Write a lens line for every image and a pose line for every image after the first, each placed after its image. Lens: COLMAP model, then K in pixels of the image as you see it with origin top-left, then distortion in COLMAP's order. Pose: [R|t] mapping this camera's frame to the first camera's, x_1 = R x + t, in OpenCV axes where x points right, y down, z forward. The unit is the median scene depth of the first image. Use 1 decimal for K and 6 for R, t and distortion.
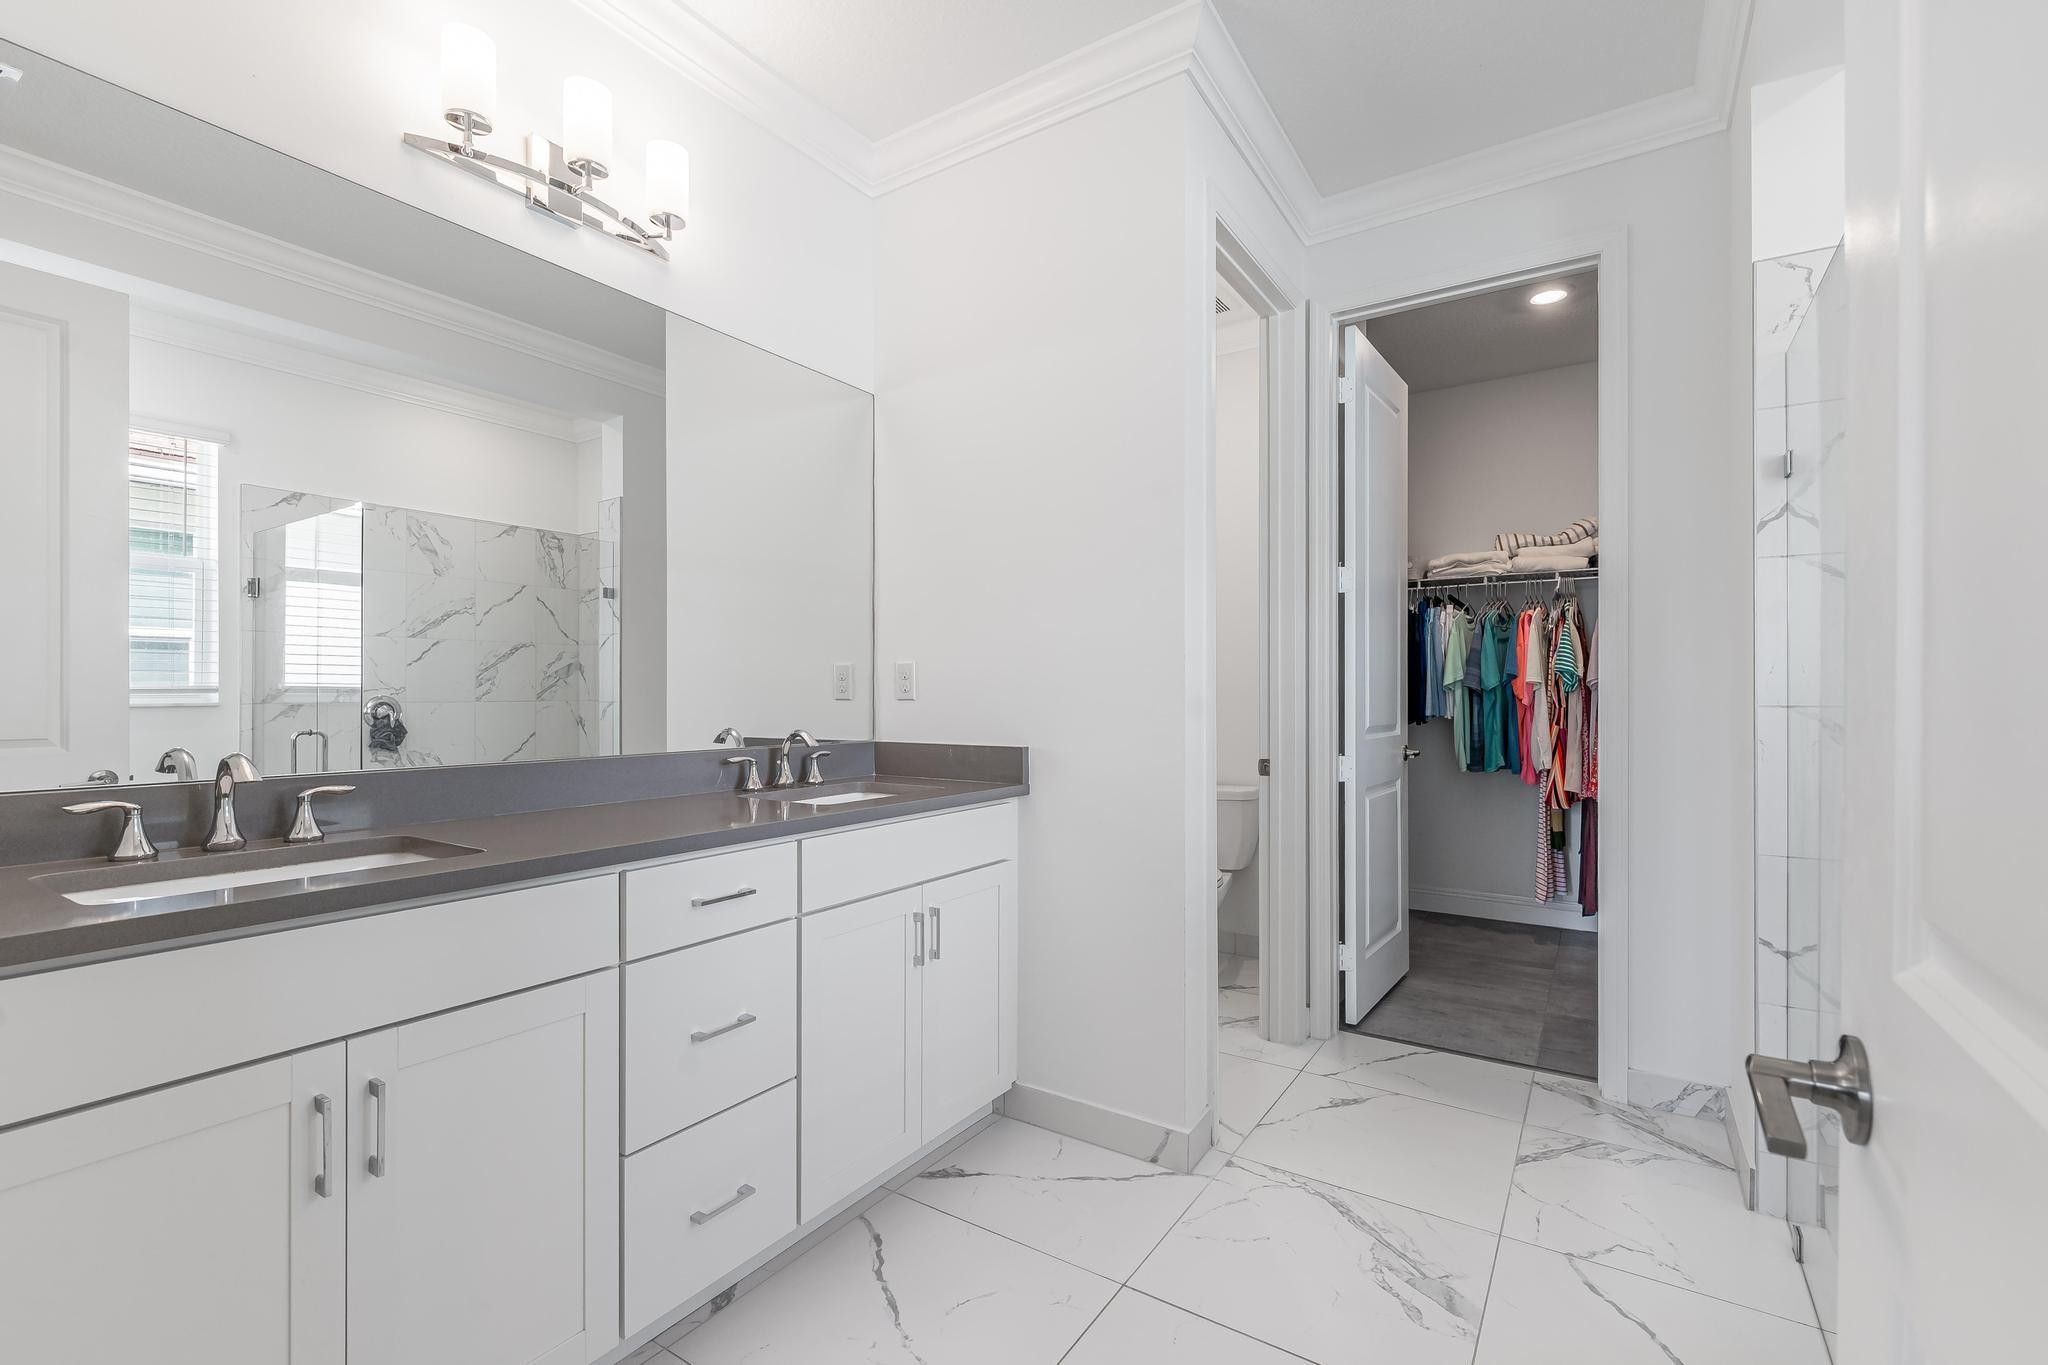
lens RADIAL K [[941.8, 0, 1020.5], [0, 941.8, 688.4], [0, 0, 1]] dist [0.009753, 0.000321]
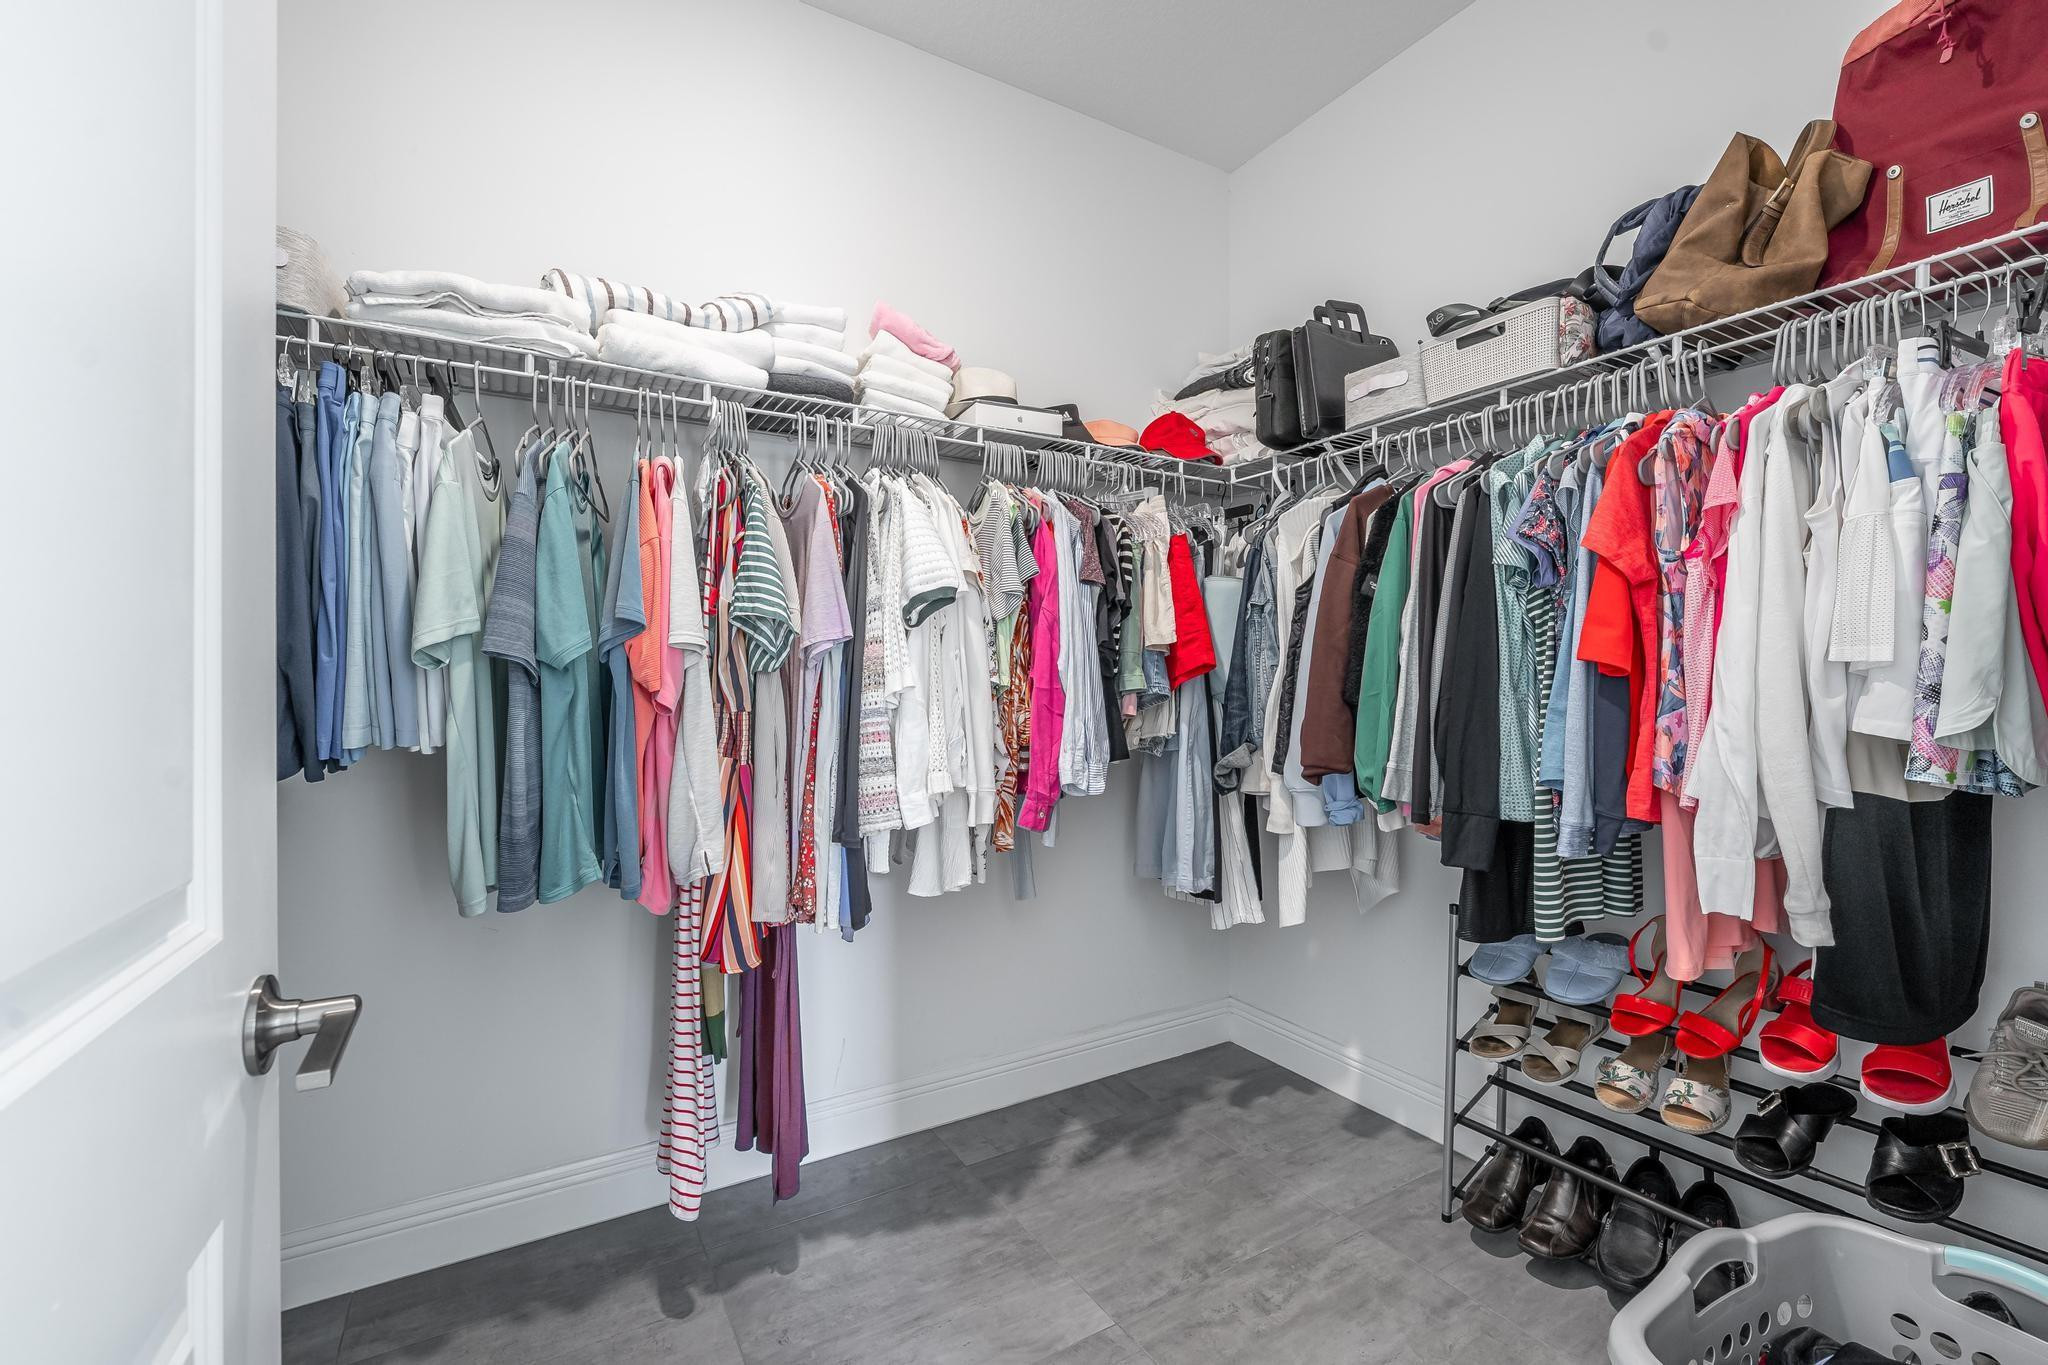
lens RADIAL K [[824.4, 0, 1024.0], [0, 824.4, 682.5], [0, 0, 1]] dist [-0.029754, 0.000011]
pose [[0.415032, -0.012644, 0.909719, 0.292037], [-0.014023, 0.999696, 0.020292, -0.000266], [-0.909699, -0.021179, 0.414729, 0.711277]]
